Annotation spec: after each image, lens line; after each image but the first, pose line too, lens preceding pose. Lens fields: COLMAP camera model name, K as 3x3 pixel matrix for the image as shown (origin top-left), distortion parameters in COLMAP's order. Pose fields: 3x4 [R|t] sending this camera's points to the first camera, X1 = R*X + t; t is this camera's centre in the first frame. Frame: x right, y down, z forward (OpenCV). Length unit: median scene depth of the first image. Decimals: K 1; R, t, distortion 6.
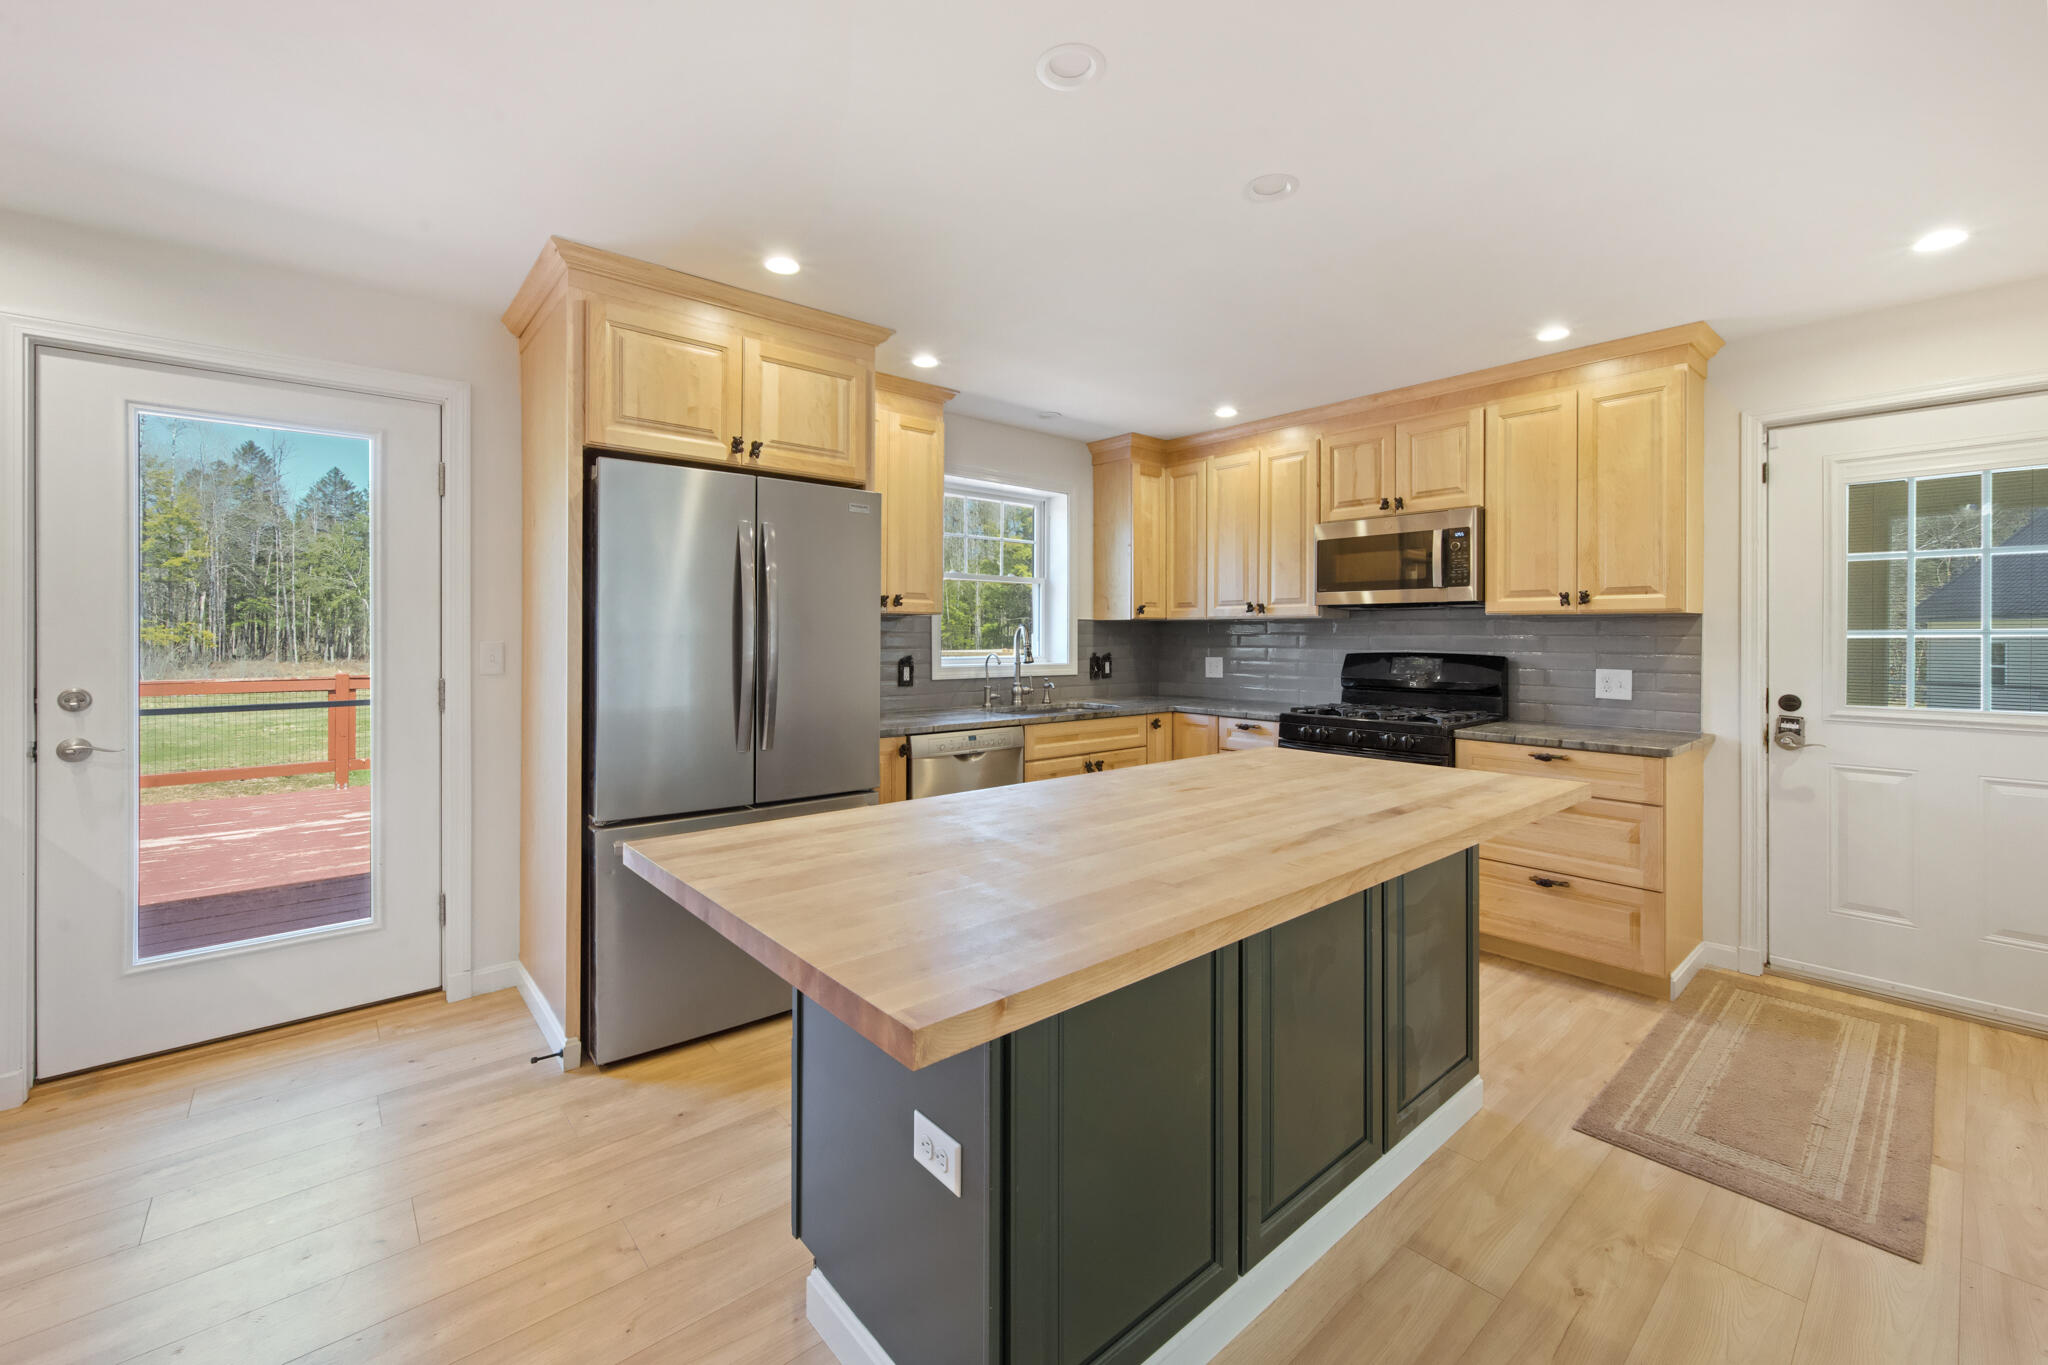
lens RADIAL K [[825.6, 0, 1029.0], [0, 825.6, 636.0], [0, 0, 1]] dist [-0.000644, 0.000058]
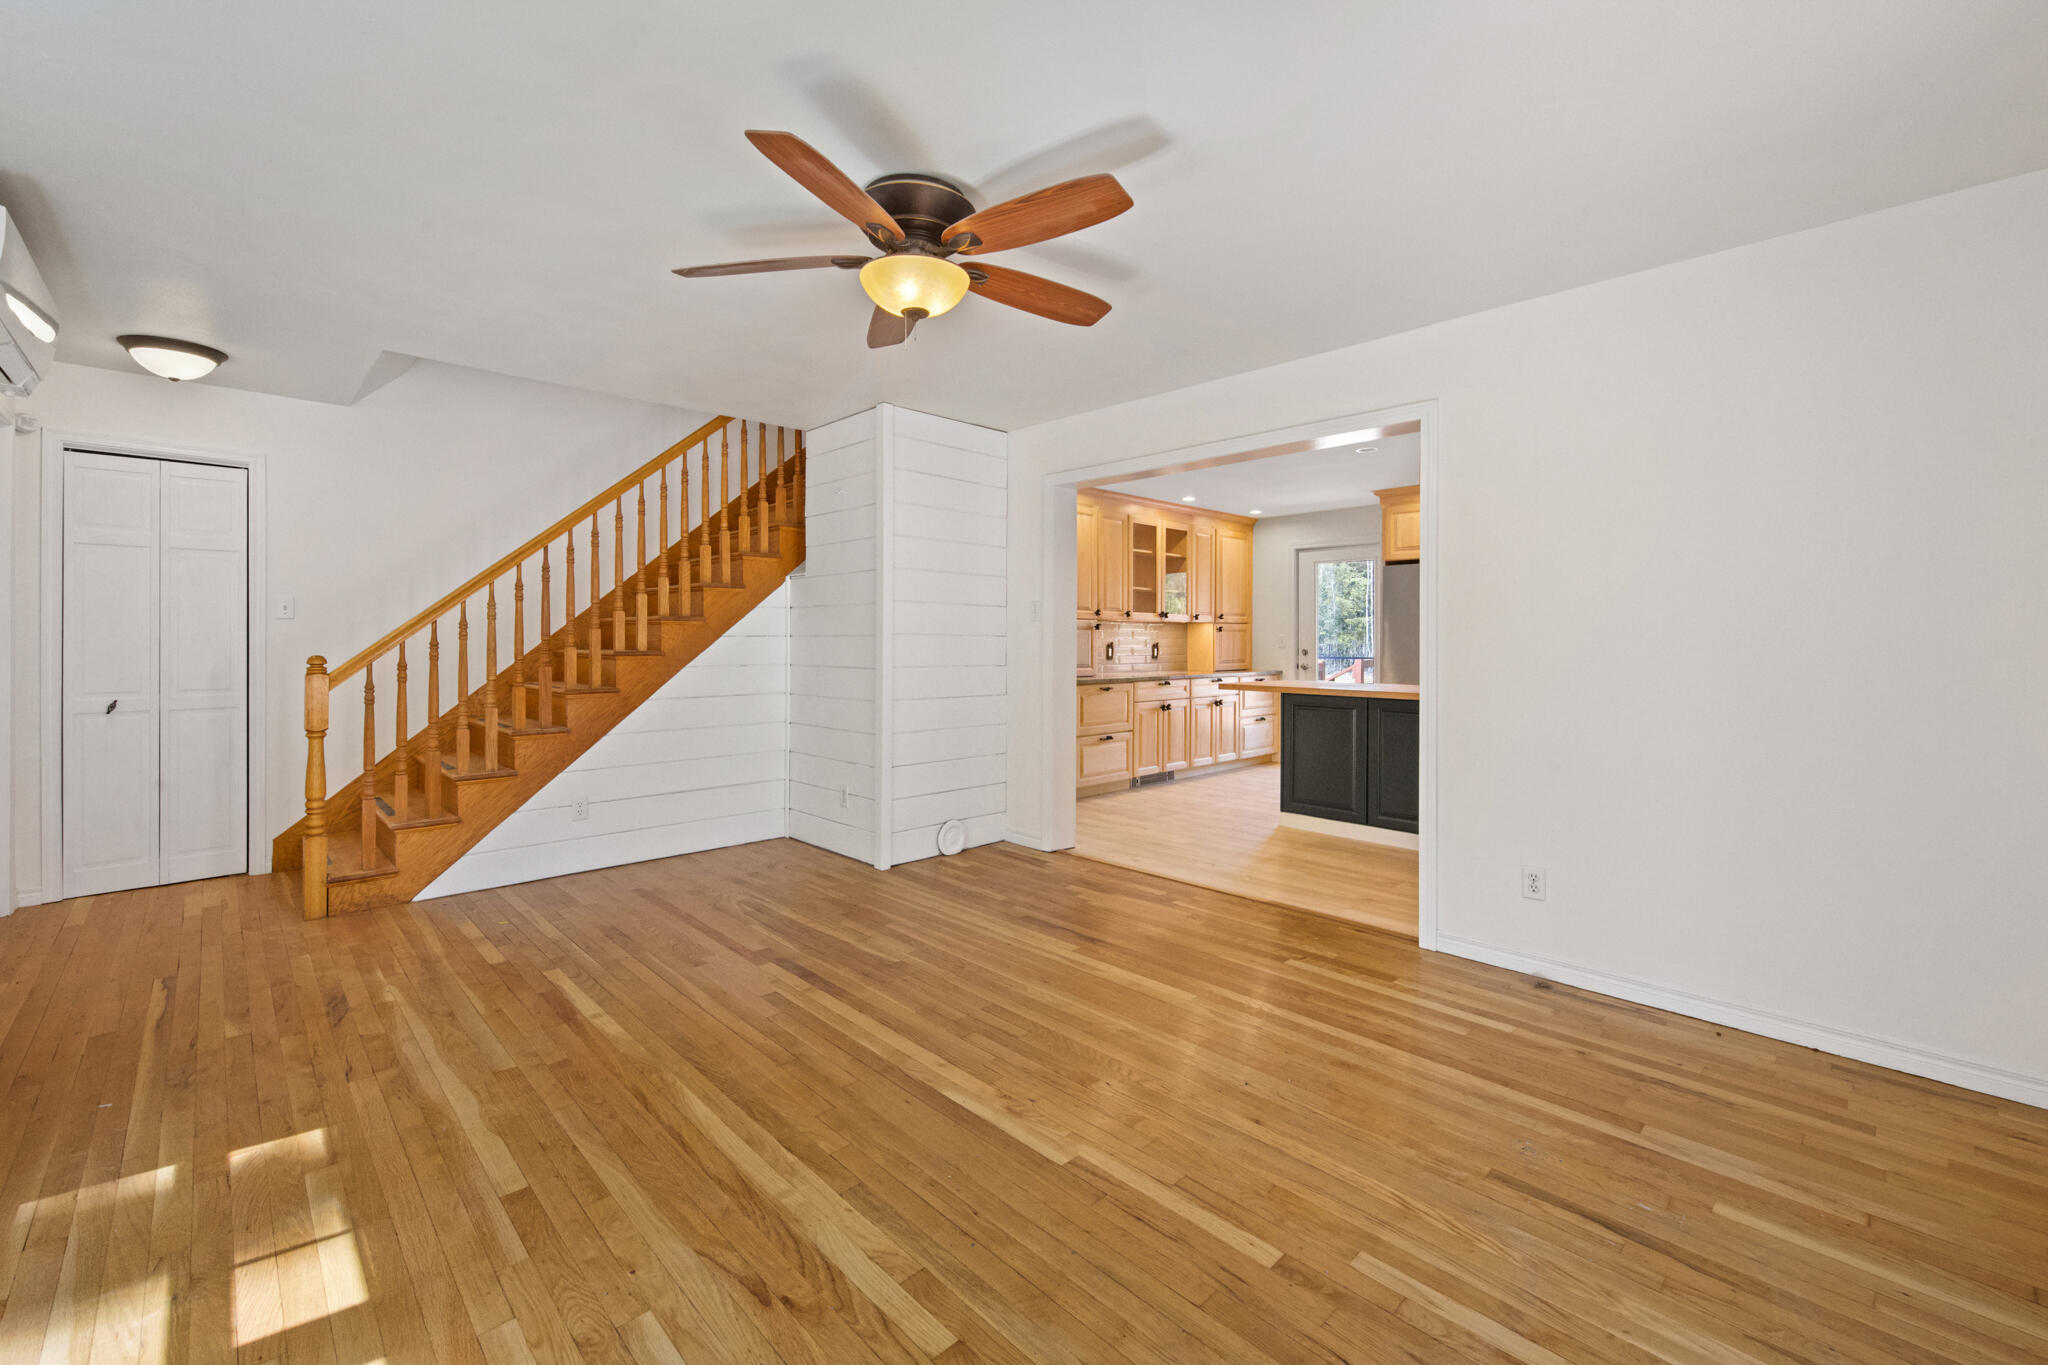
lens RADIAL K [[846.5, 0, 1024.6], [0, 846.5, 642.0], [0, 0, 1]] dist [0.003995, 0.000135]
pose [[0.046715, -0.001150, -0.998908, 1.332478], [-0.005846, 0.999982, -0.001425, 0.027771], [0.998891, 0.005906, 0.046707, -0.188410]]
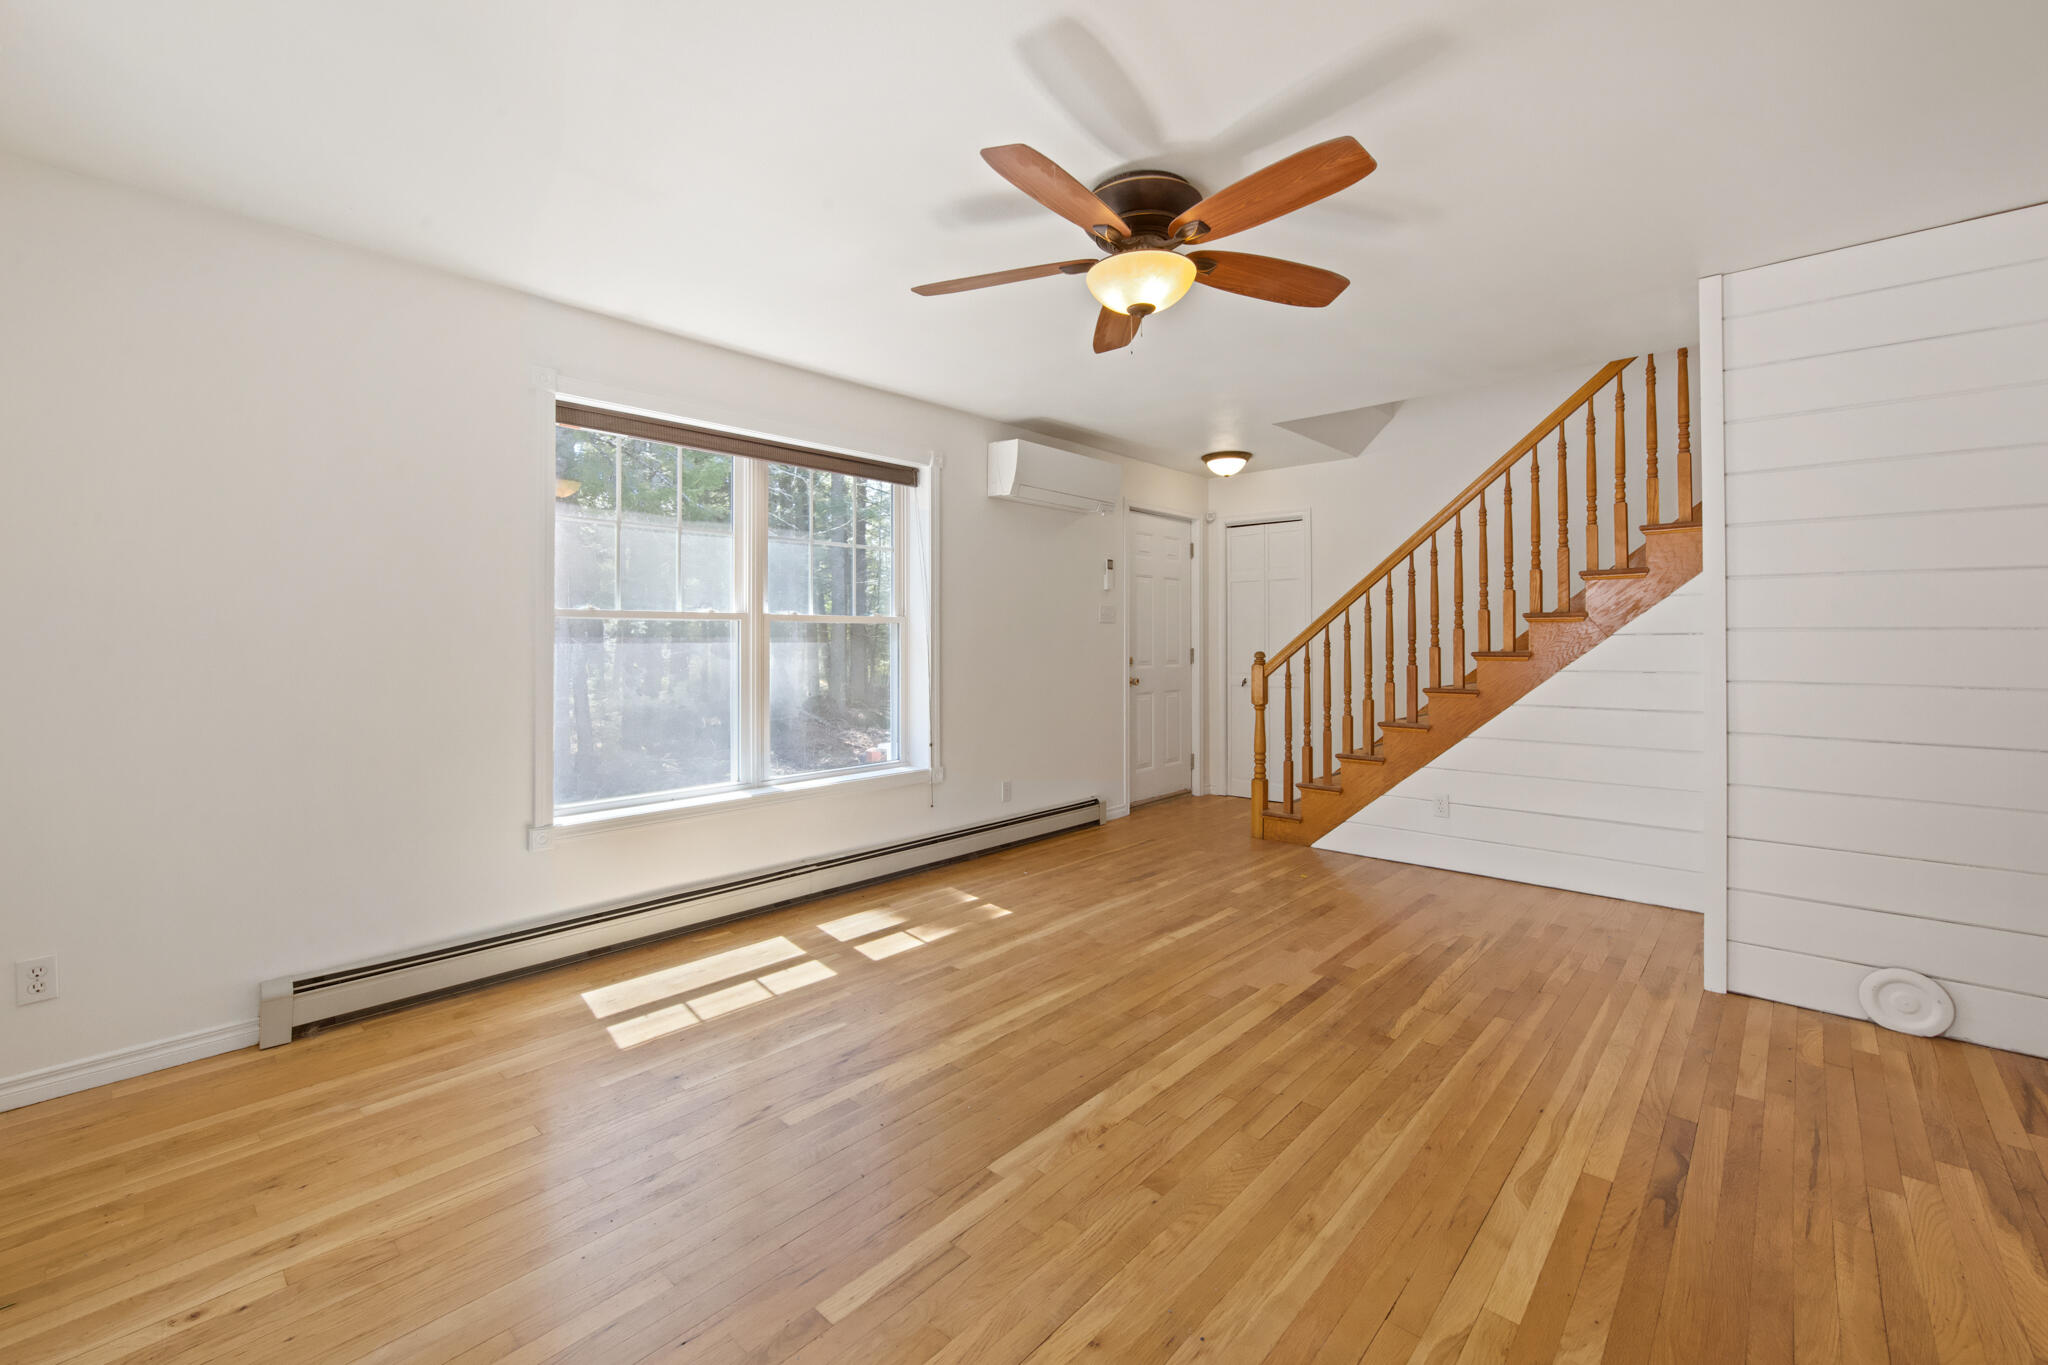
lens RADIAL K [[846.5, 0, 1024.6], [0, 846.5, 642.0], [0, 0, 1]] dist [0.003995, 0.000135]
pose [[-0.993968, -0.002316, -0.109643, 0.884424], [-0.002810, 0.999987, 0.004350, 0.025220], [0.109631, 0.004632, -0.993962, 0.333095]]
